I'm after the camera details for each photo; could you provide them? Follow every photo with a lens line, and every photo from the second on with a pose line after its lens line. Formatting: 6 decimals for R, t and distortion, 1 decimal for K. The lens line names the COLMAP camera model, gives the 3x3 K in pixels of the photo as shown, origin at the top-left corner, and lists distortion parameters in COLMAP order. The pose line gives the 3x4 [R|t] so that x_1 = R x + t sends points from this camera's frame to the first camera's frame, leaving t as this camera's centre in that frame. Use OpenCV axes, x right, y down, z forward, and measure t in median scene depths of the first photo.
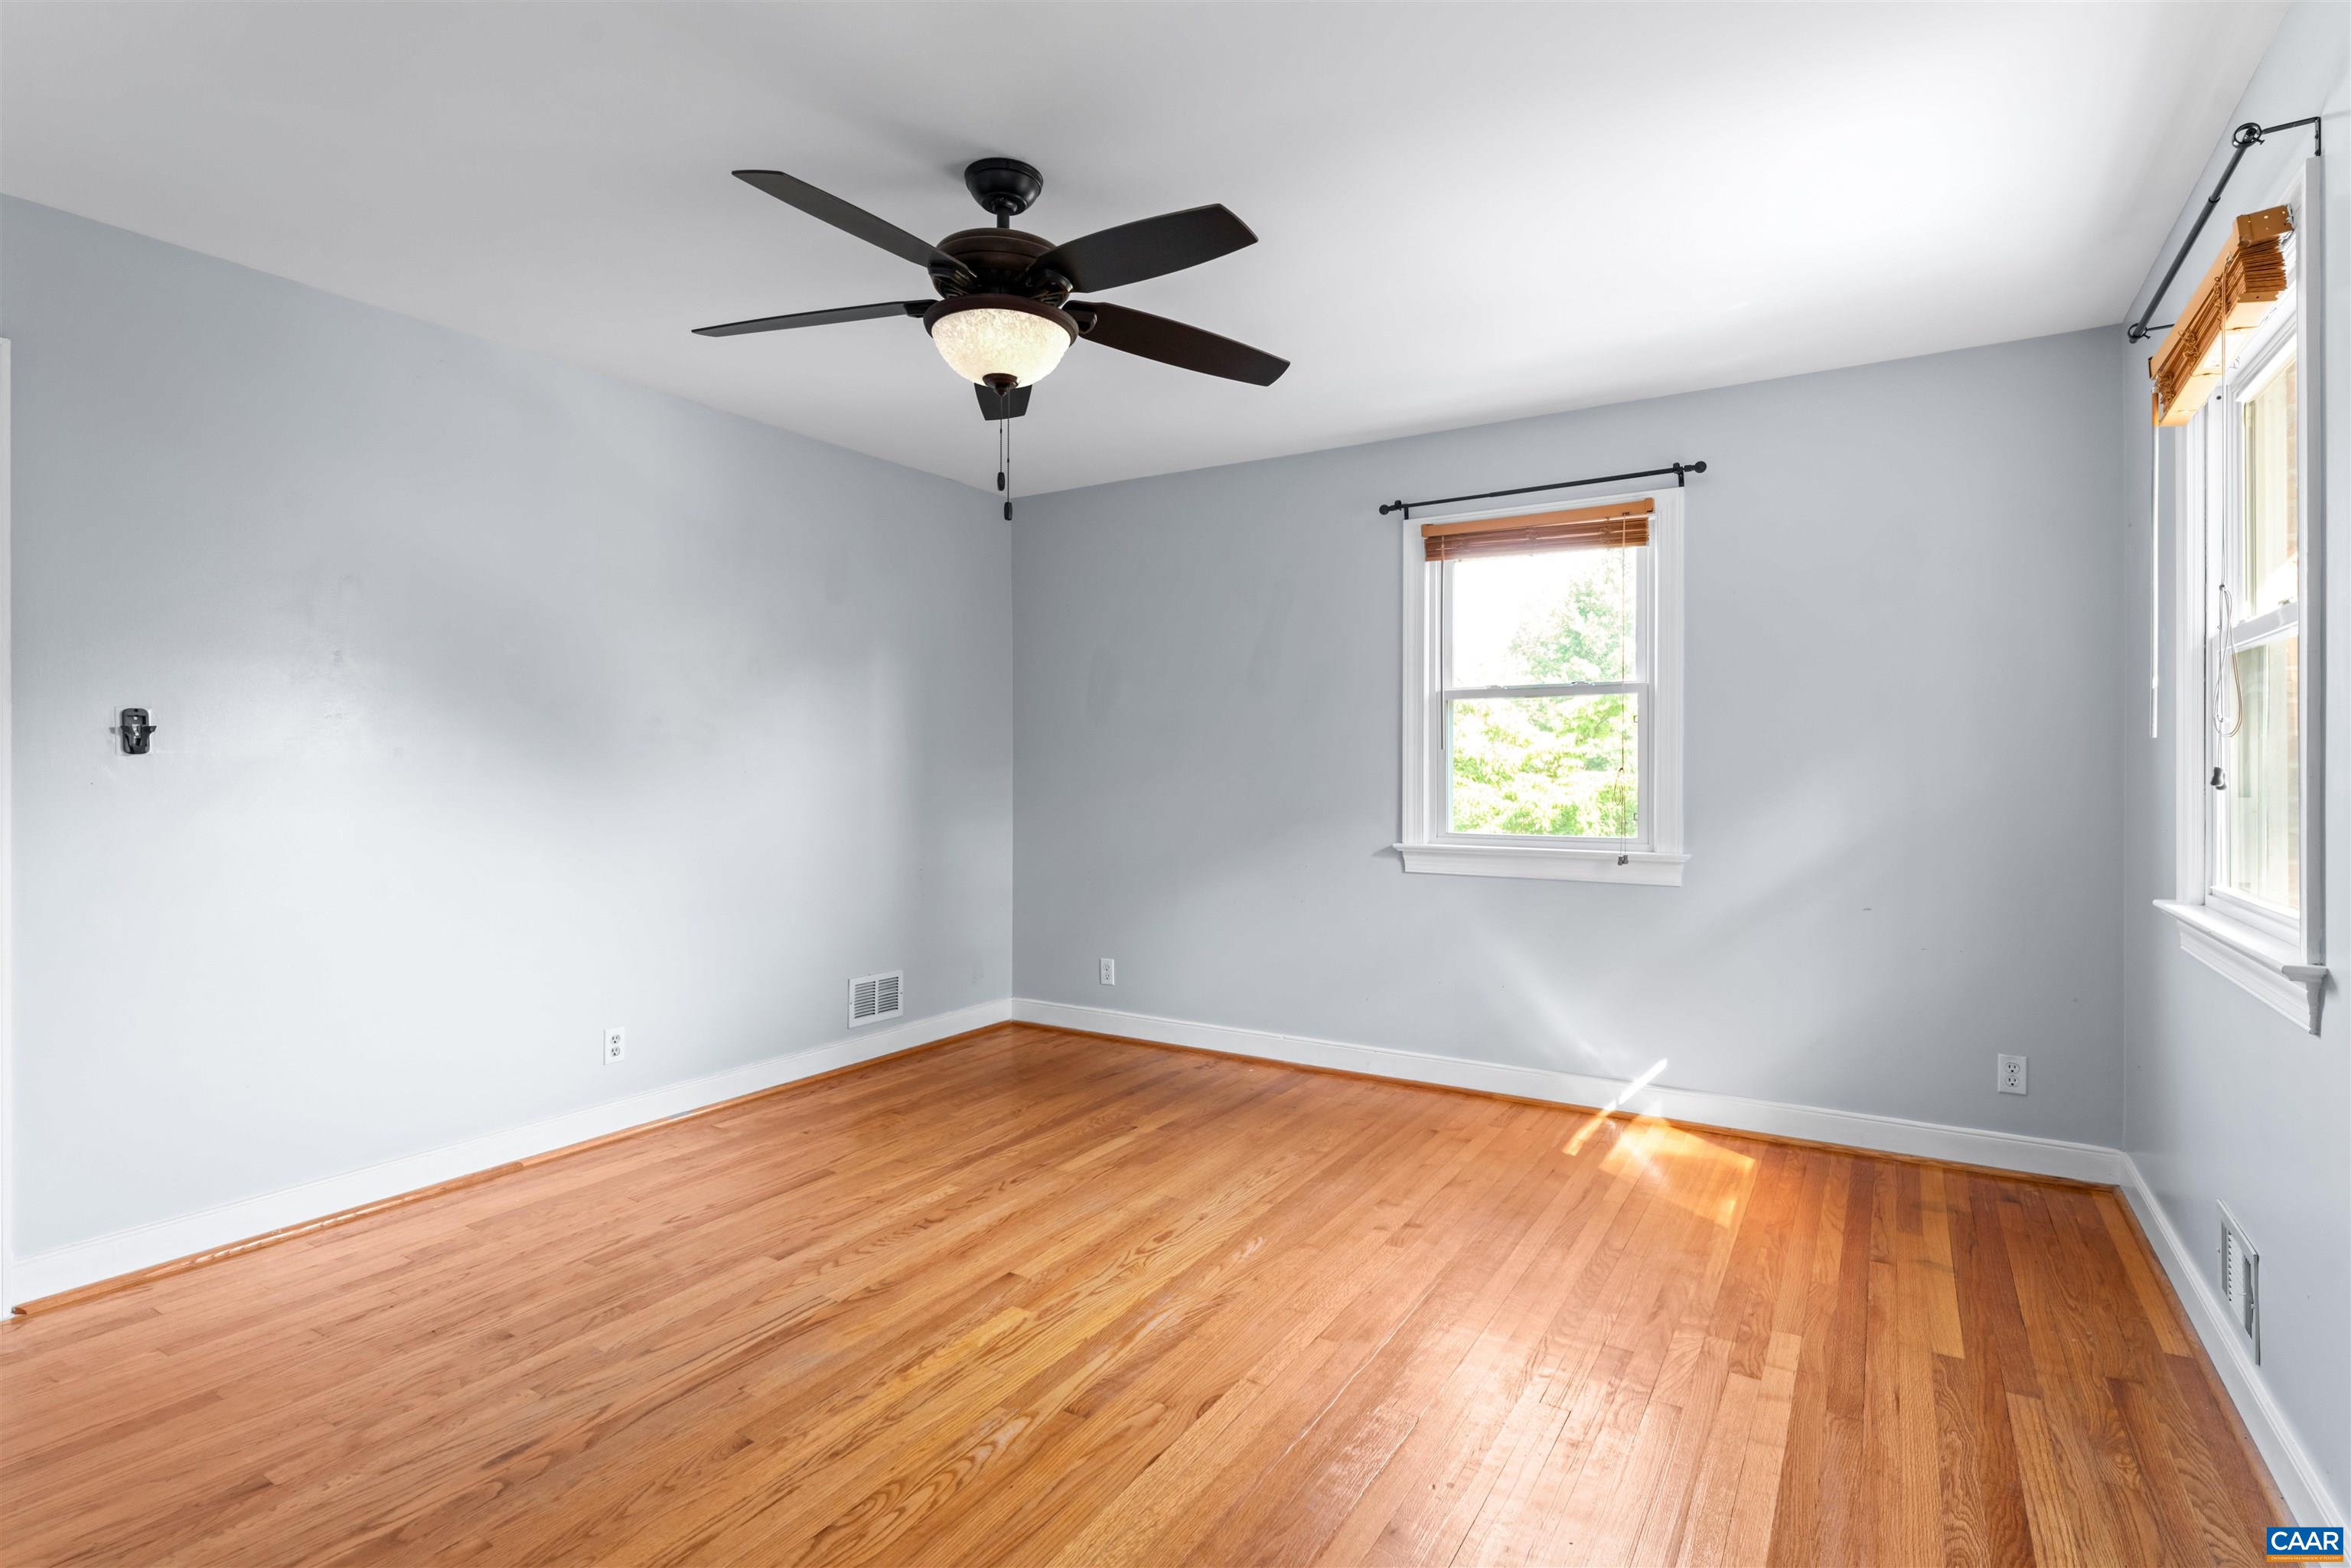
lens RADIAL K [[1157.1, 0, 1175.6], [0, 1157.1, 761.0], [0, 0, 1]] dist [0.000736, 0.000083]
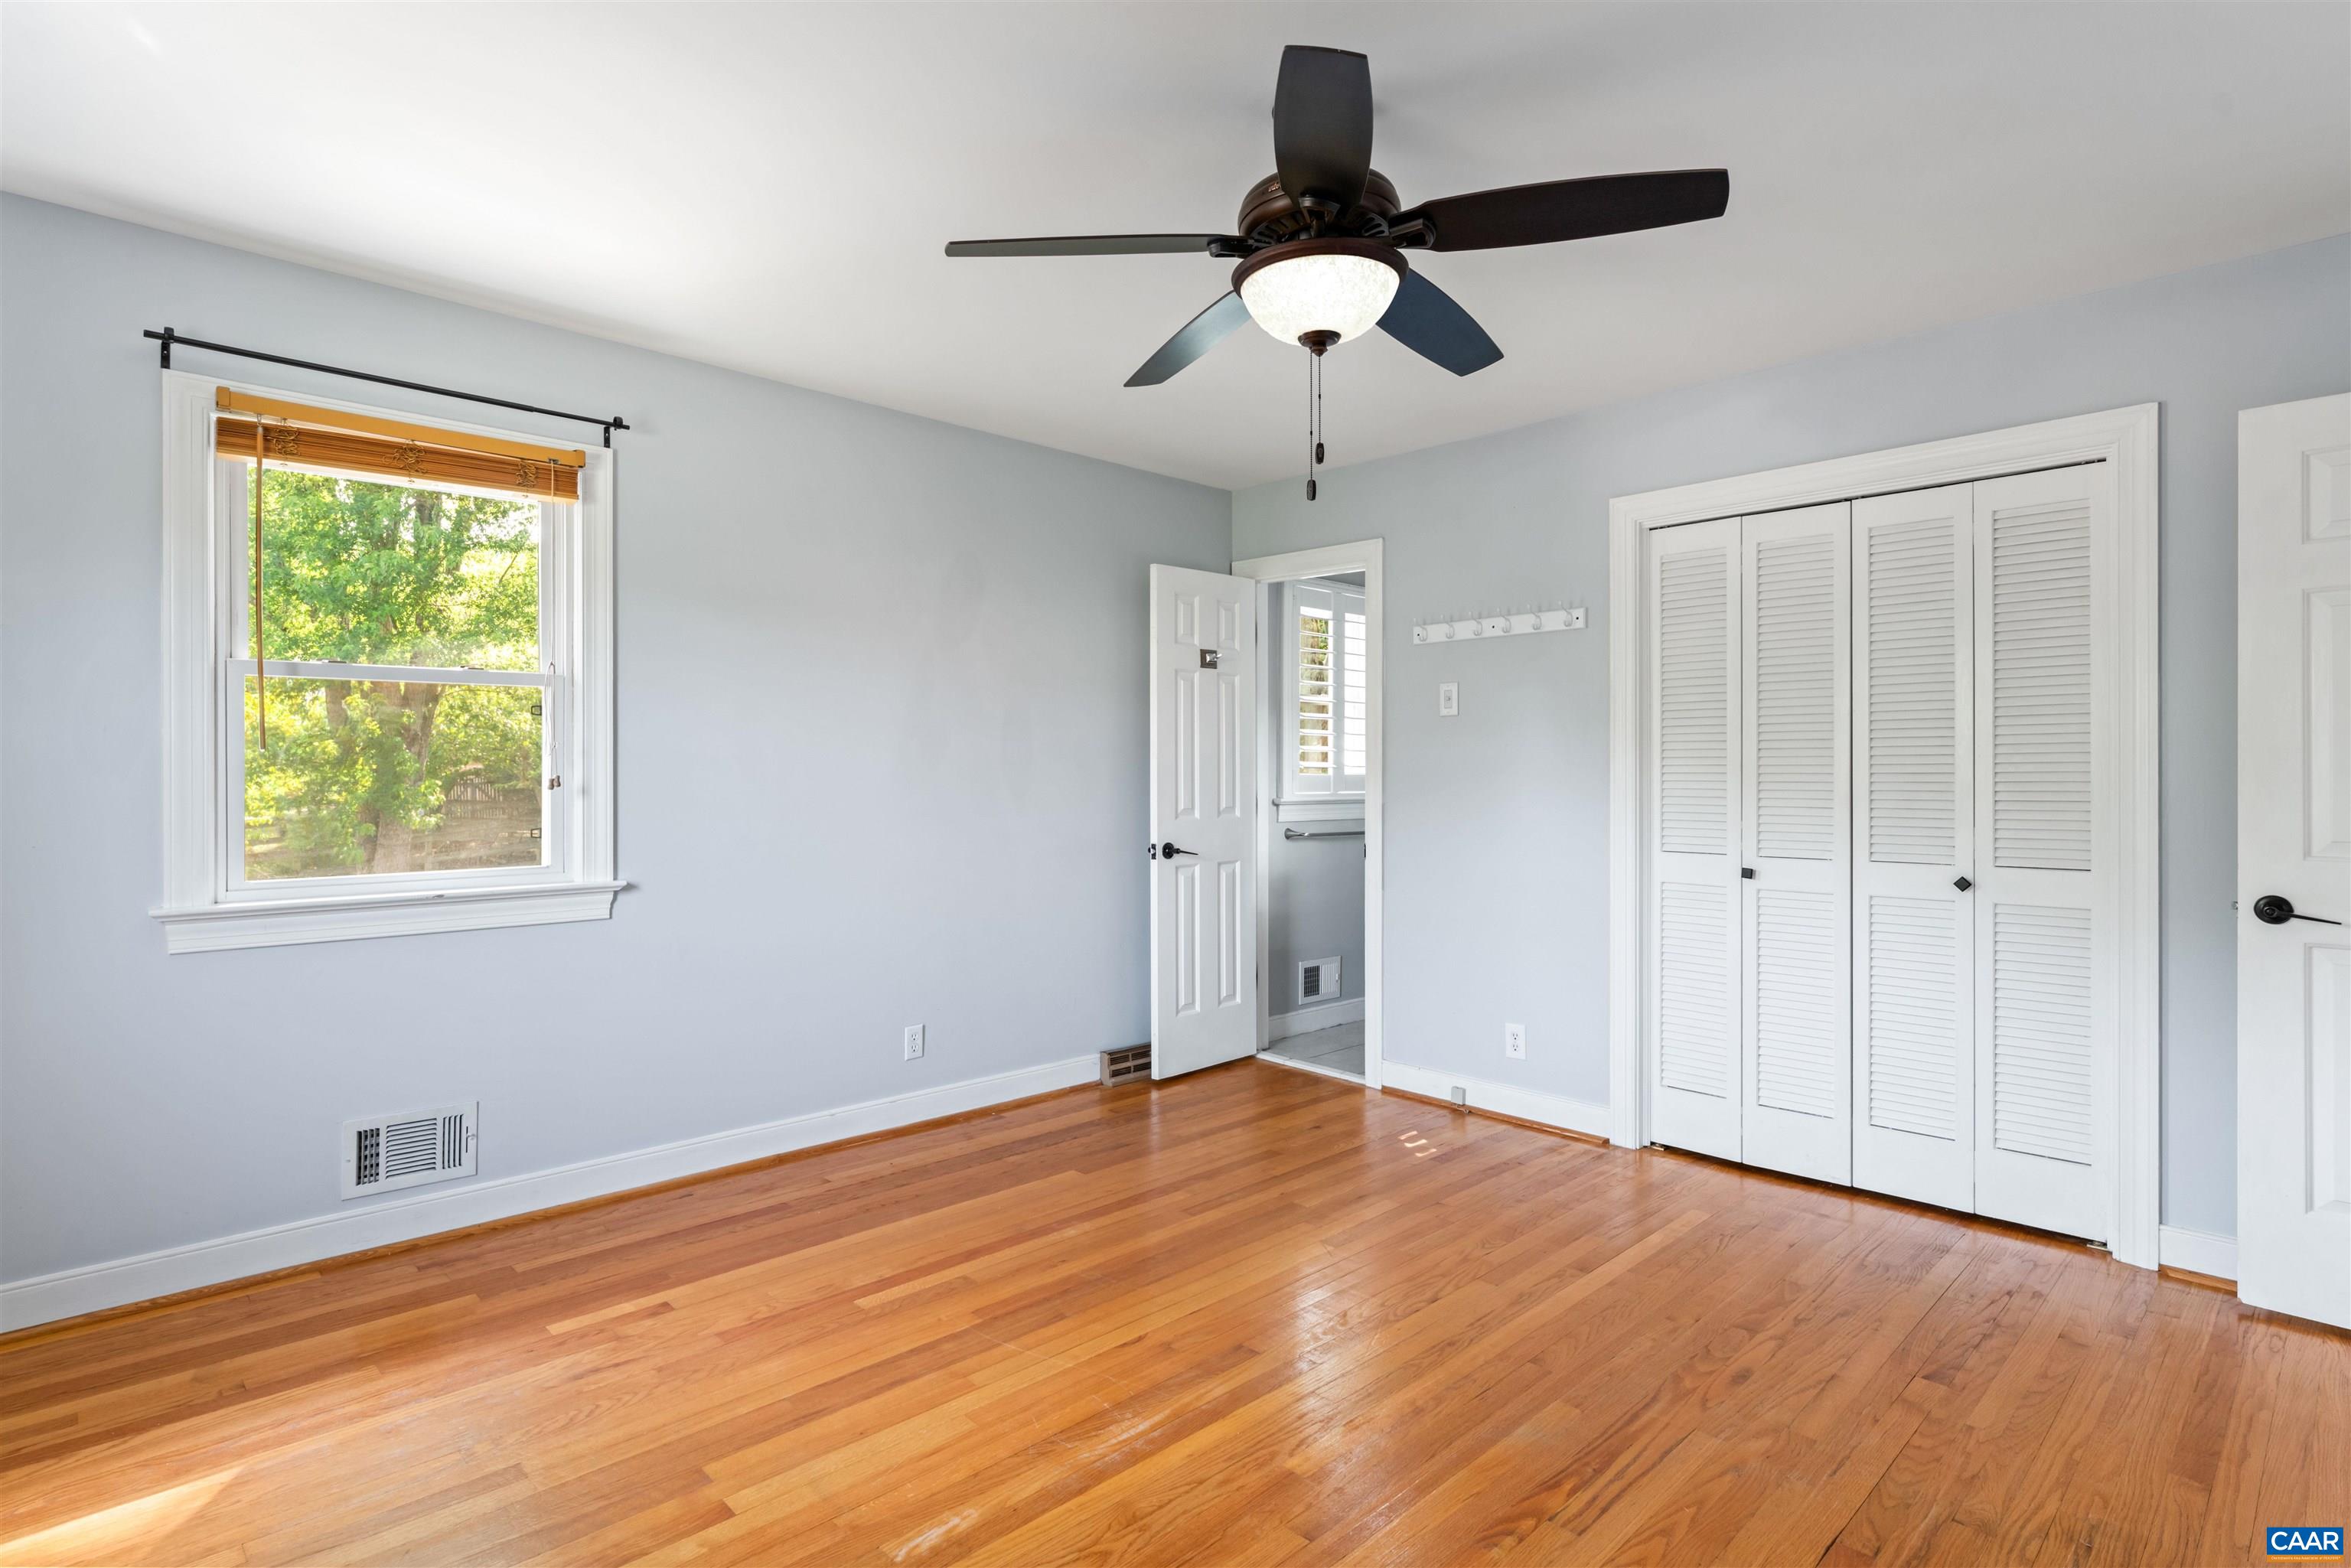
lens RADIAL K [[1195.6, 0, 1175.5], [0, 1195.6, 784.0], [0, 0, 1]] dist [-0.000328, 0.000033]
pose [[-0.970281, -0.001184, 0.241977, -0.253652], [-0.000313, 0.999993, 0.003637, 0.006642], [-0.241980, 0.003453, -0.970275, 1.828812]]
